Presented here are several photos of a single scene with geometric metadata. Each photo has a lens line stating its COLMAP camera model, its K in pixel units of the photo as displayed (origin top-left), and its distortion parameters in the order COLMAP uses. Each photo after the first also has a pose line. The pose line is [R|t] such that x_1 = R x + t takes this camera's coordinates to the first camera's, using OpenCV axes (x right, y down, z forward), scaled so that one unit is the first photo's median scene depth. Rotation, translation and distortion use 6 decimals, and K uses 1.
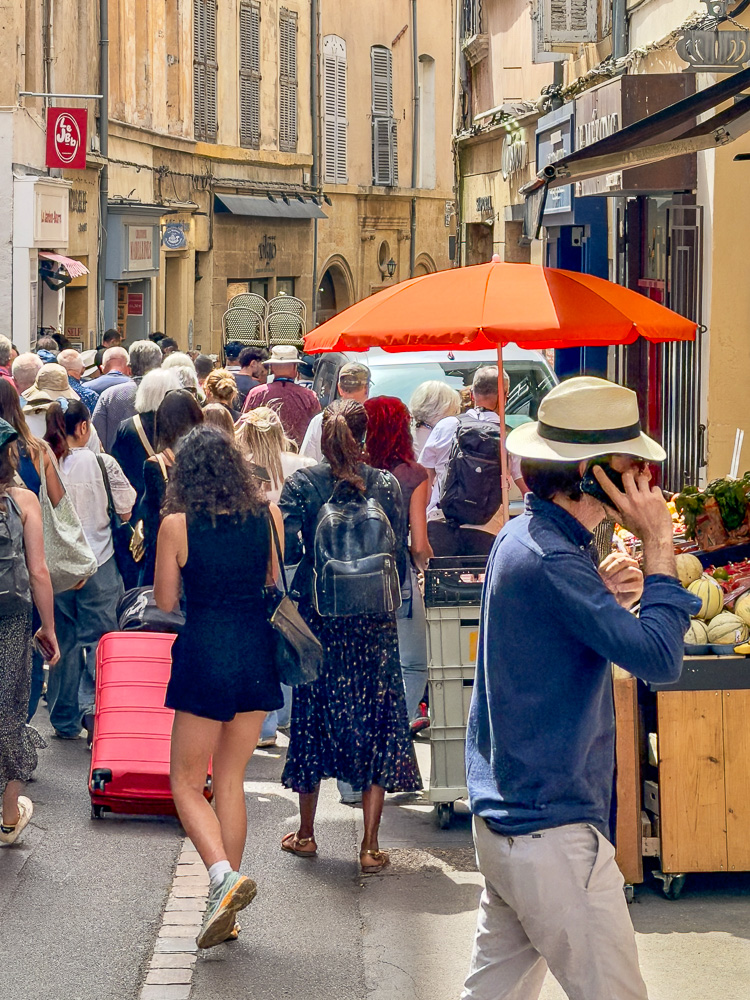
lens RADIAL K [[2452.2, 0, 375.3], [0, 2452.2, 499.4], [0, 0, 1]] dist [-0.071415, 0.000000]
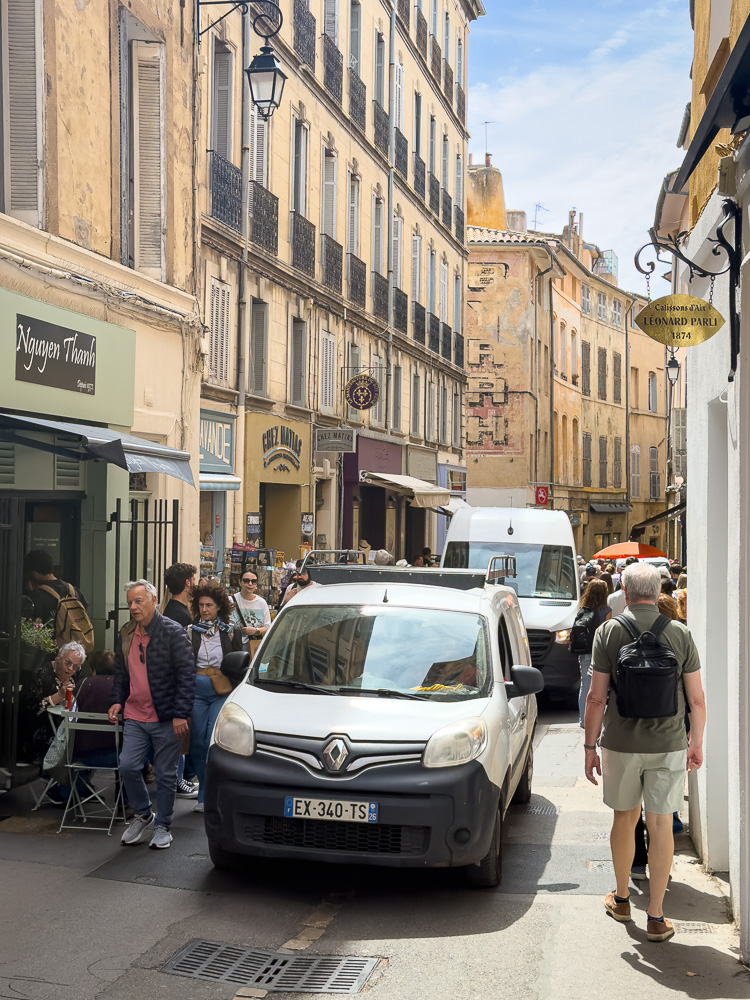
lens RADIAL K [[1344.5, 0, 375.9], [0, 1344.5, 499.5], [0, 0, 1]] dist [-0.031885, 0.000000]
pose [[0.972435, -0.003813, -0.233142, 0.055635], [-0.020882, 0.994424, -0.103365, 0.036694], [0.232236, 0.105384, 0.966934, -0.565047]]
